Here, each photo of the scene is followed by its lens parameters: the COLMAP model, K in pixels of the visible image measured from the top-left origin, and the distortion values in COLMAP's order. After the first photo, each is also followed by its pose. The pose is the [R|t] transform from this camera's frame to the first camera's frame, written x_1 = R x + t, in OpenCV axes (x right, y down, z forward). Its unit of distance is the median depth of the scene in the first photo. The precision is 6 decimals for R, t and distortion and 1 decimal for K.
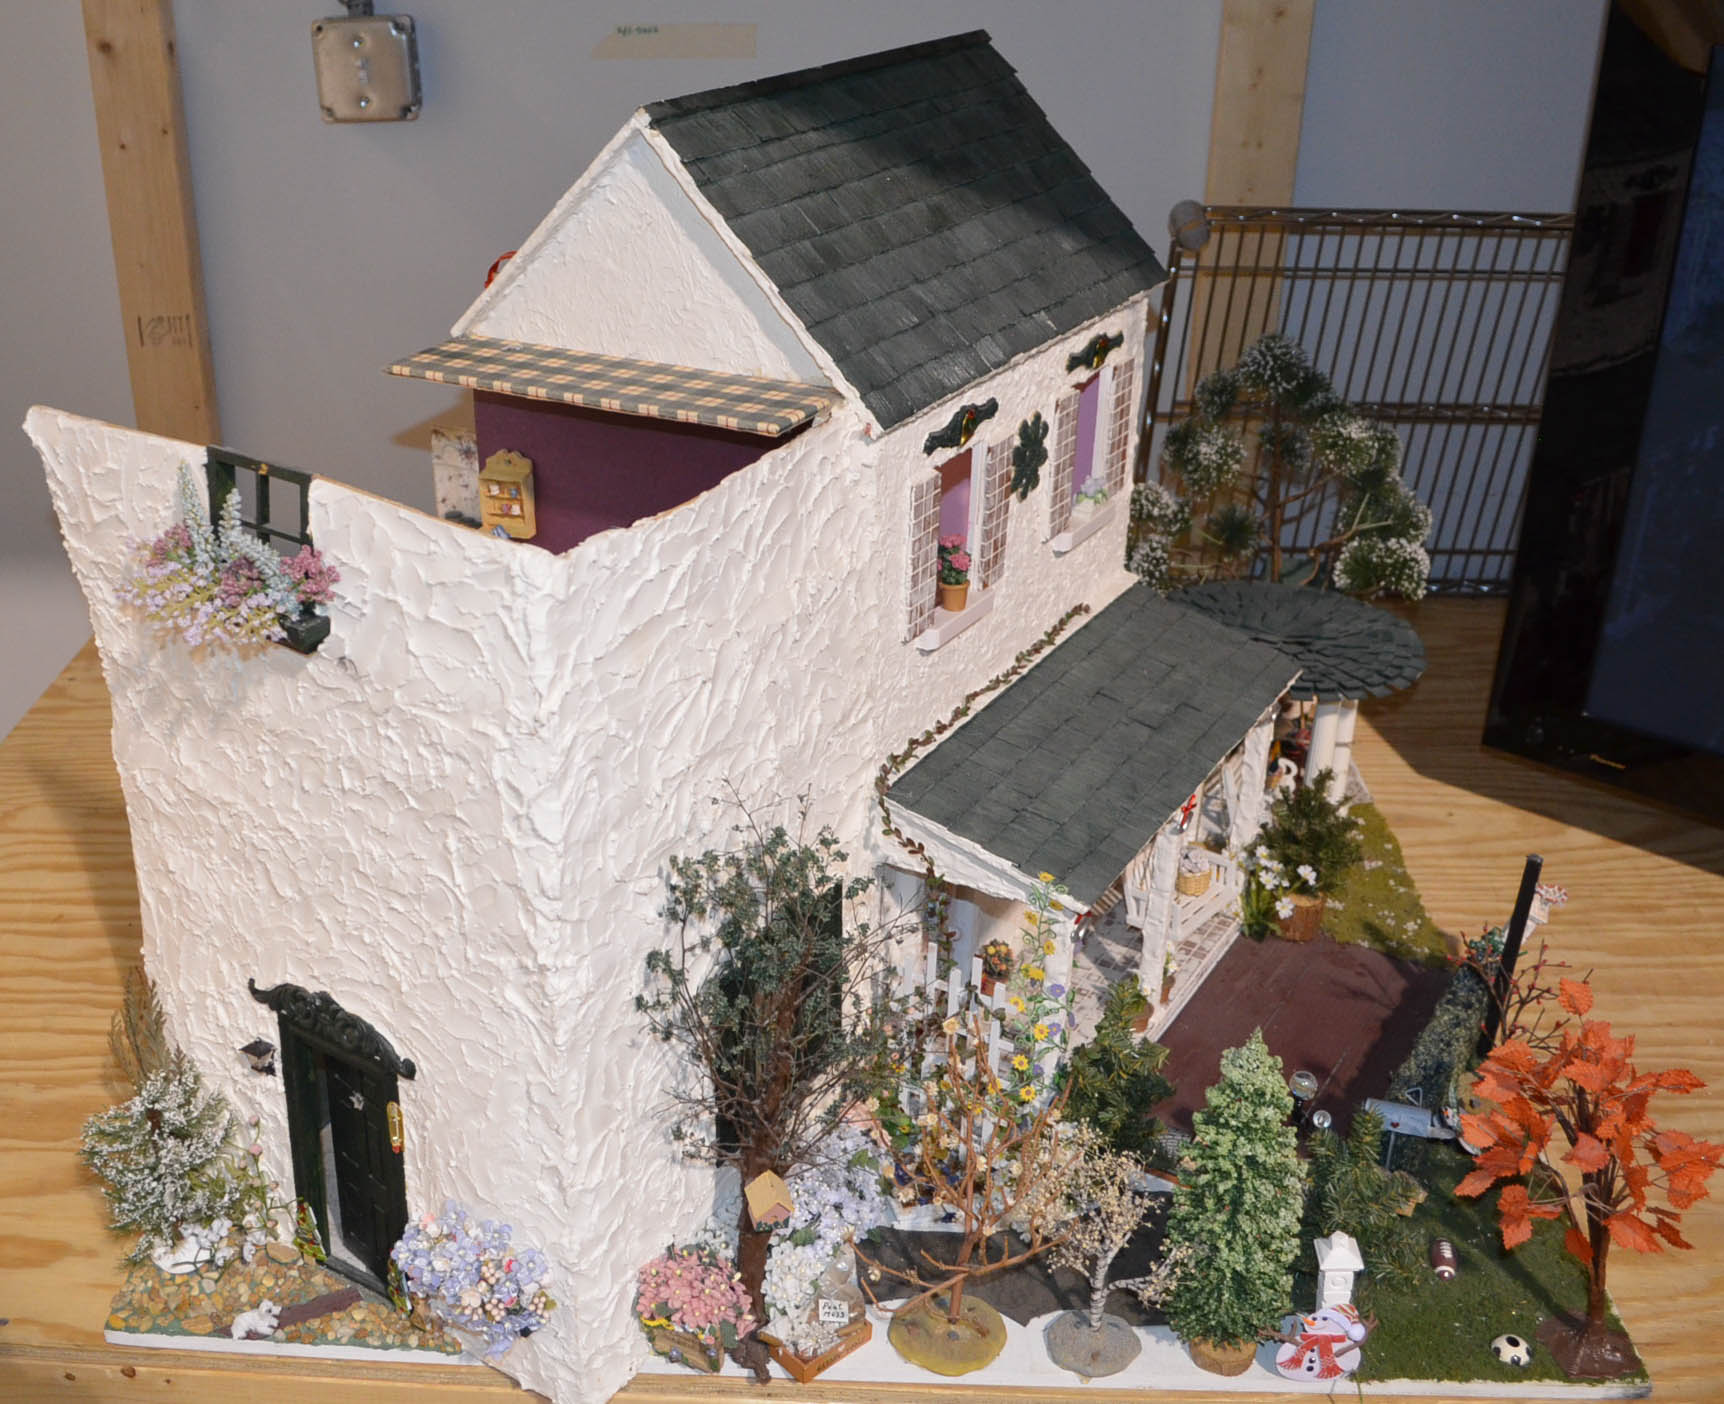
lens RADIAL K [[1917.4, 0, 747.1], [0, 1917.4, 702.5], [0, 0, 1]] dist [-0.092361, 0.009797]
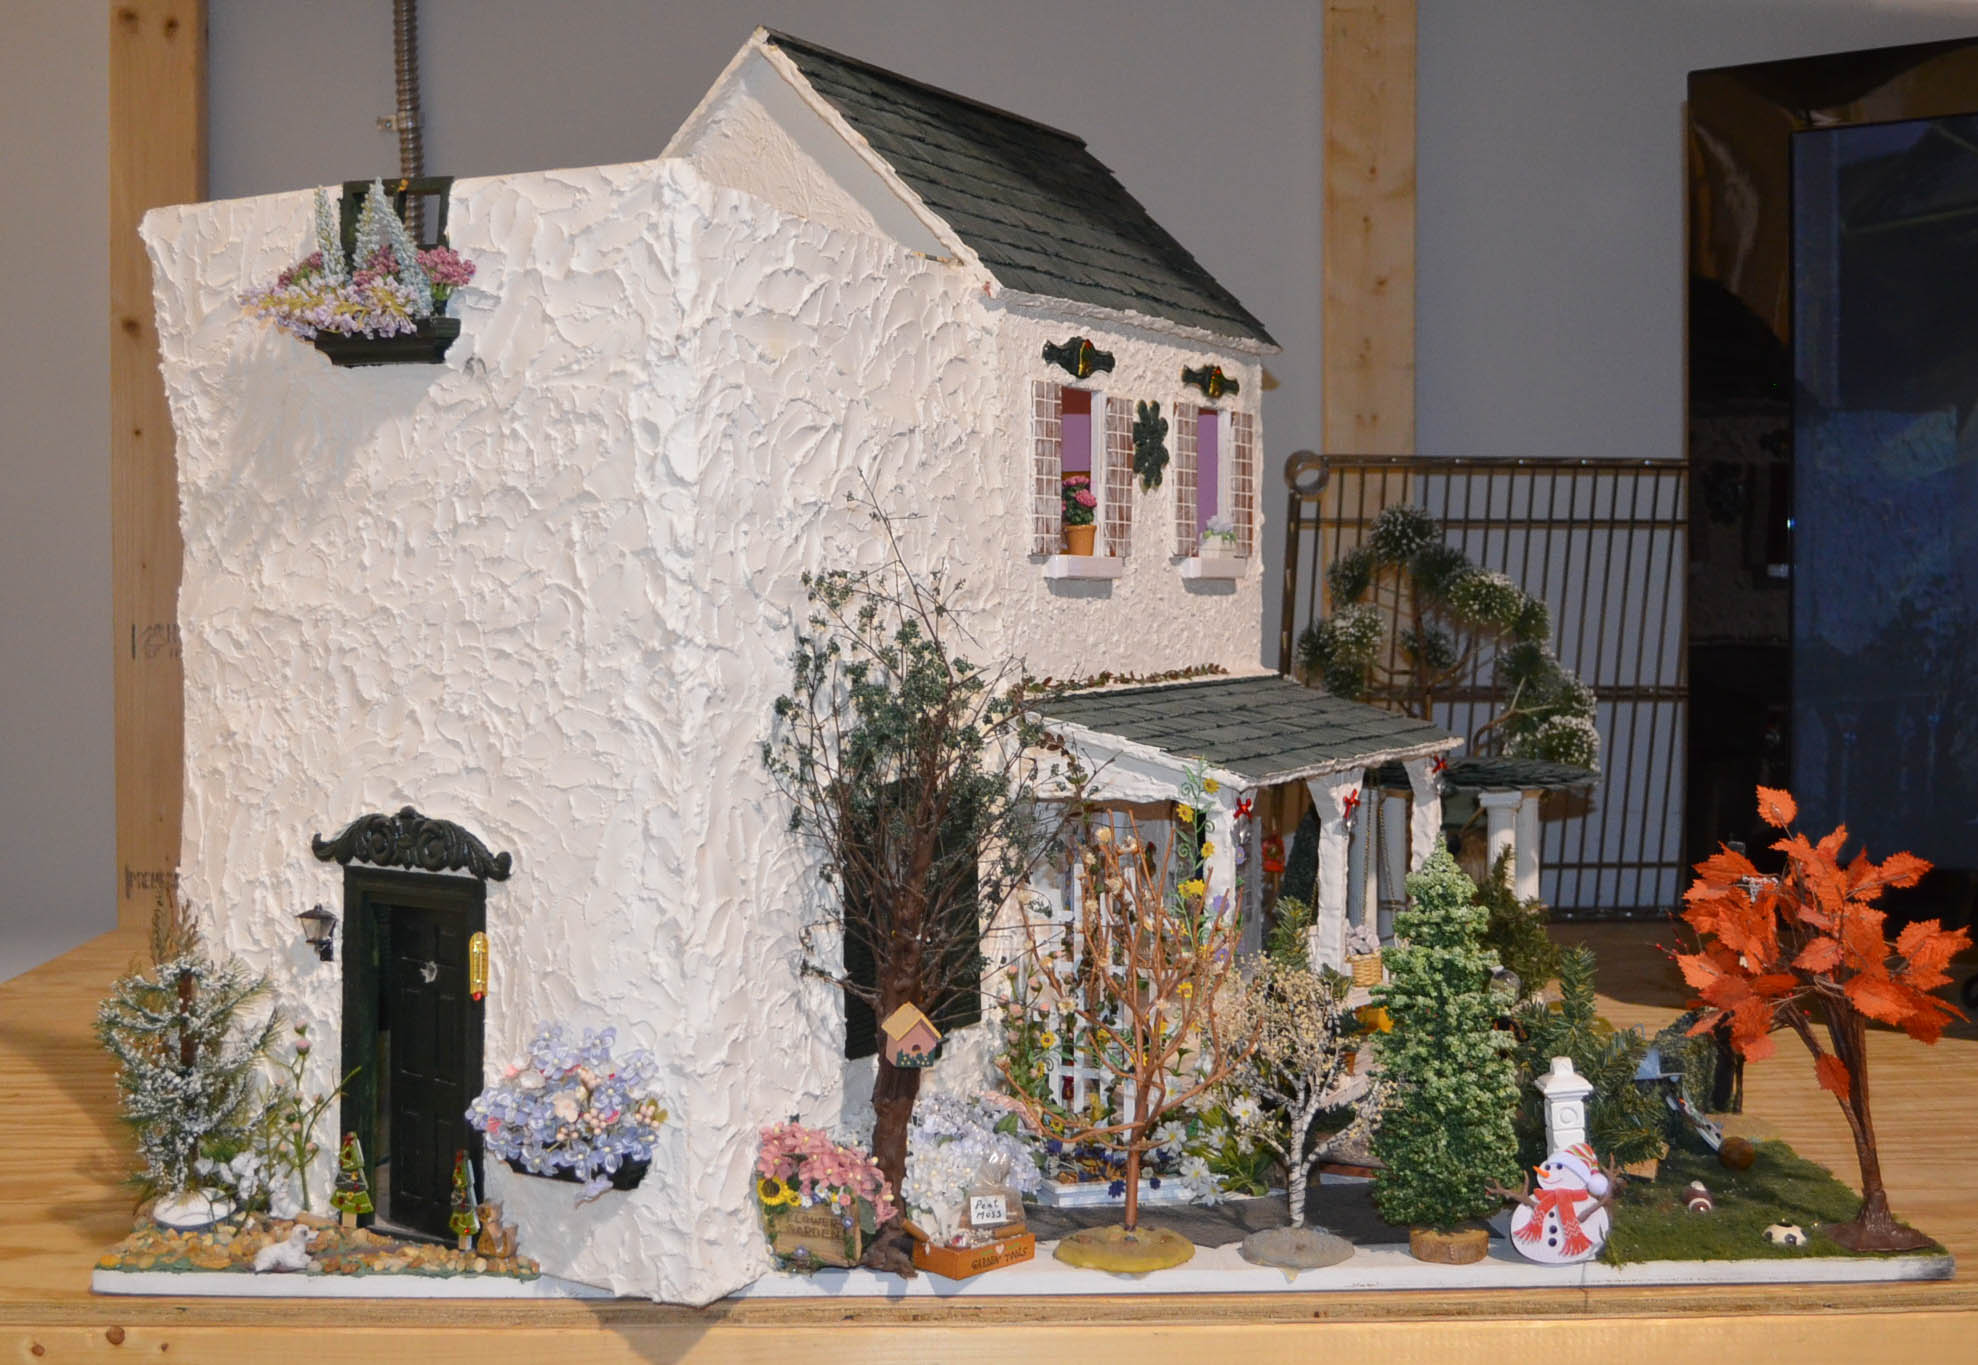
lens RADIAL K [[2477.7, 0, 989.0], [0, 2477.7, 682.5], [0, 0, 1]] dist [-0.069233, -0.023244]
pose [[0.996331, -0.006208, 0.085354, -0.046792], [0.040701, 0.911723, -0.408785, 0.561970], [-0.075281, 0.410759, 0.908631, -0.092285]]
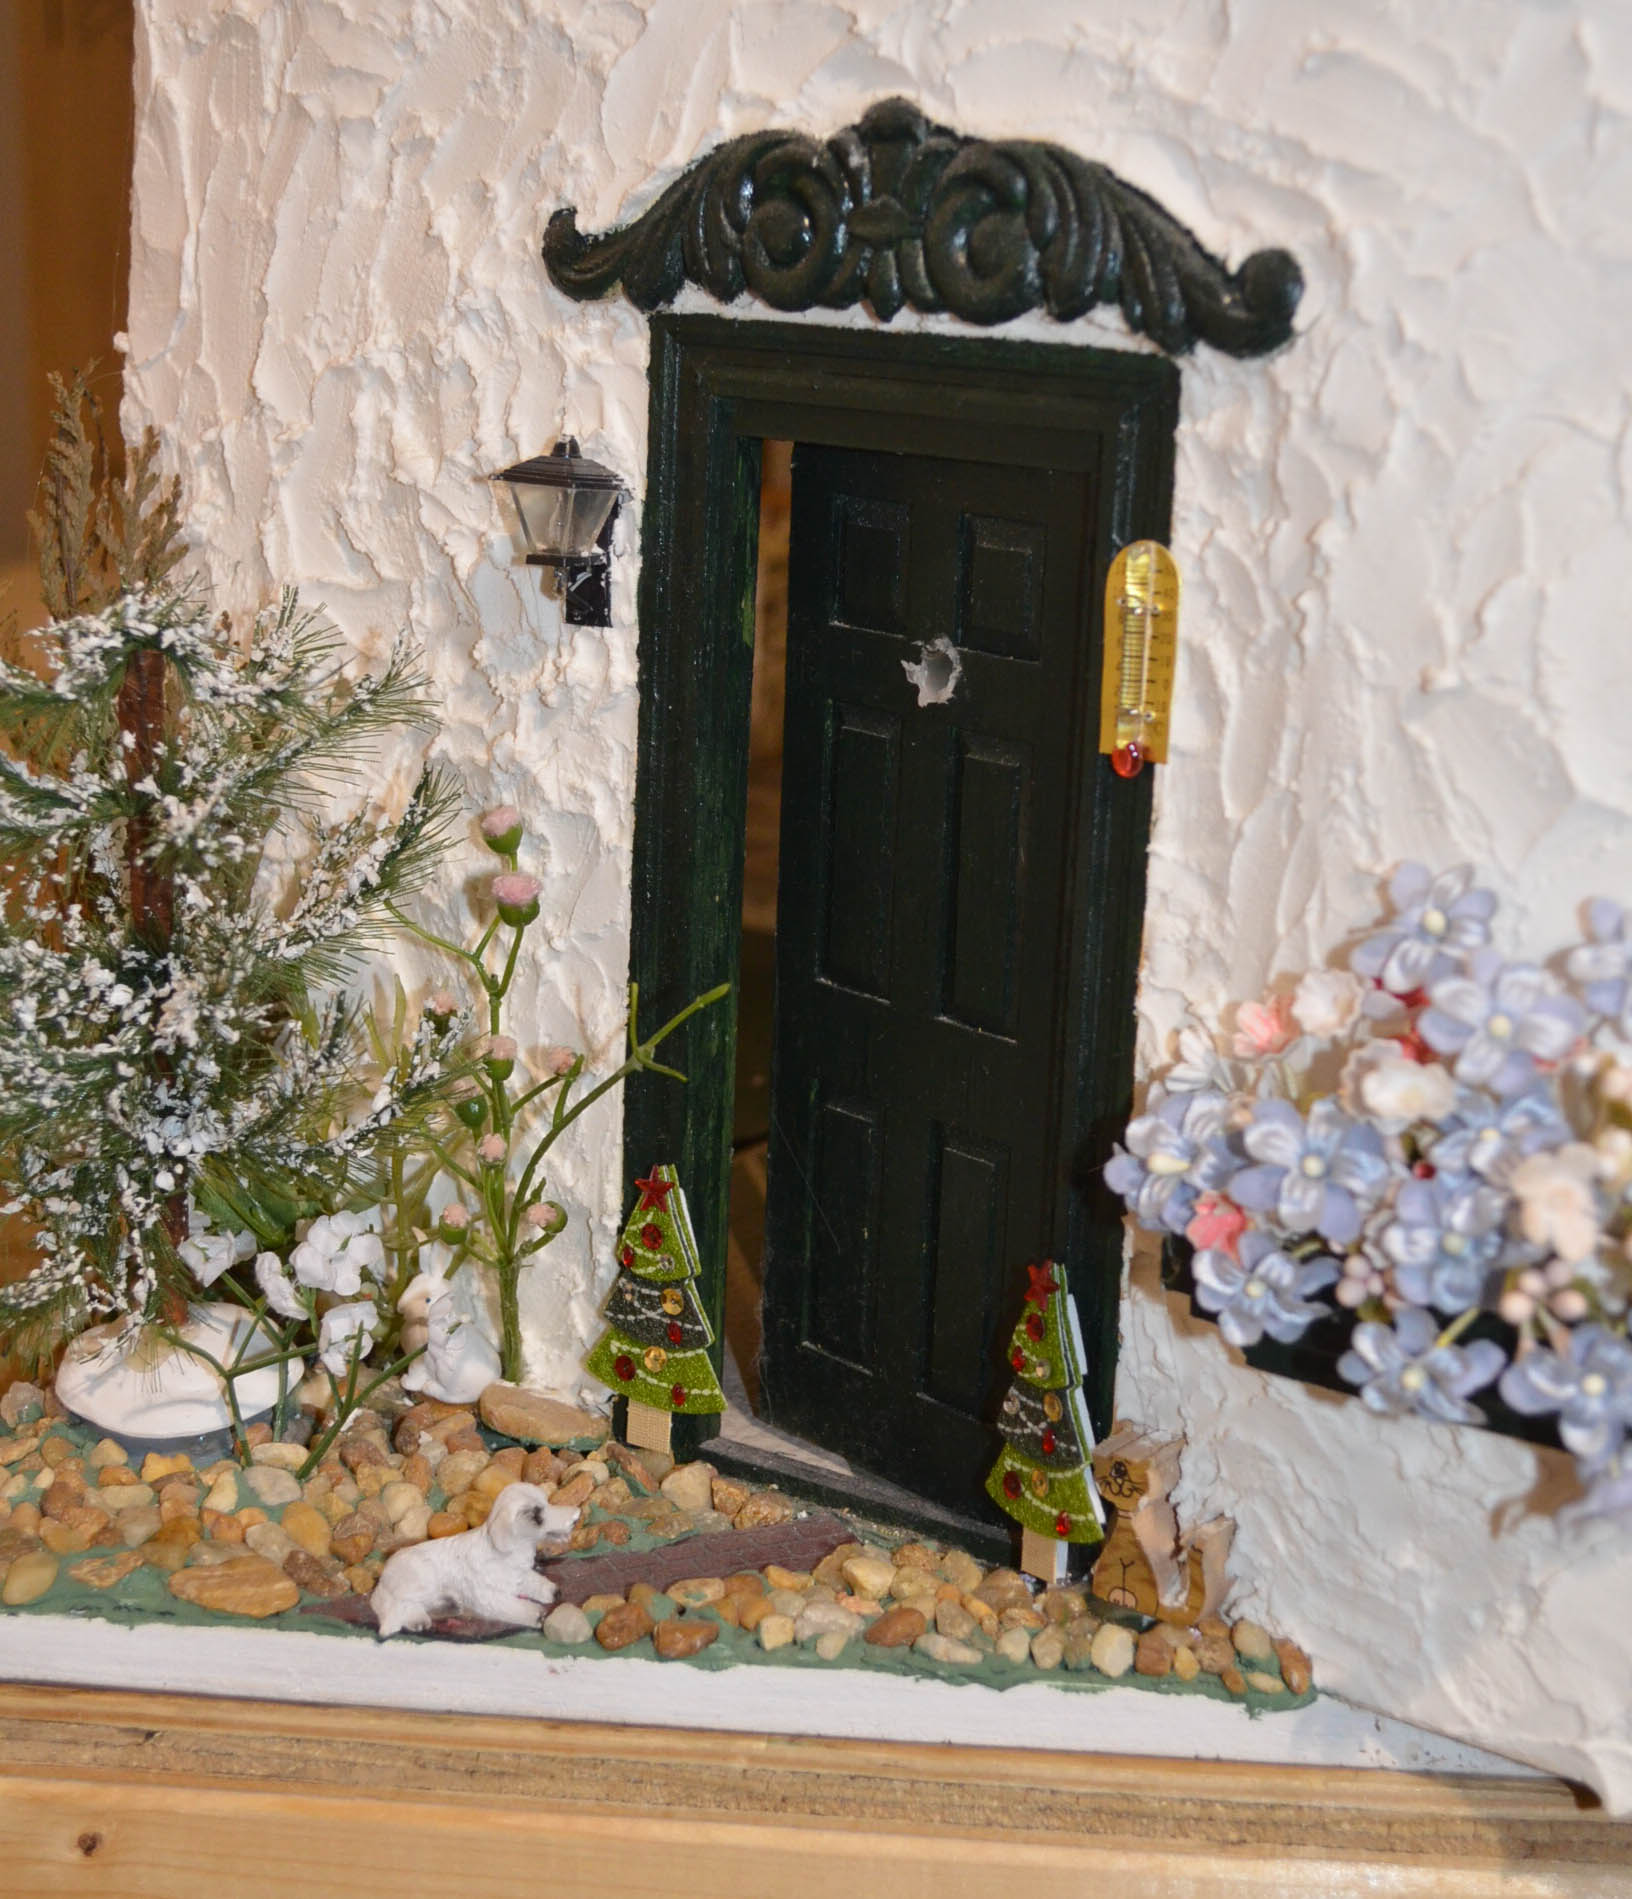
lens RADIAL K [[3108.2, 0, 816.0], [0, 3108.2, 949.5], [0, 0, 1]] dist [-0.042165, -0.054167]
pose [[0.999490, 0.023424, -0.021707, -0.212319], [-0.027554, 0.976158, -0.215307, 0.342218], [0.016146, 0.215795, 0.976305, 0.593140]]
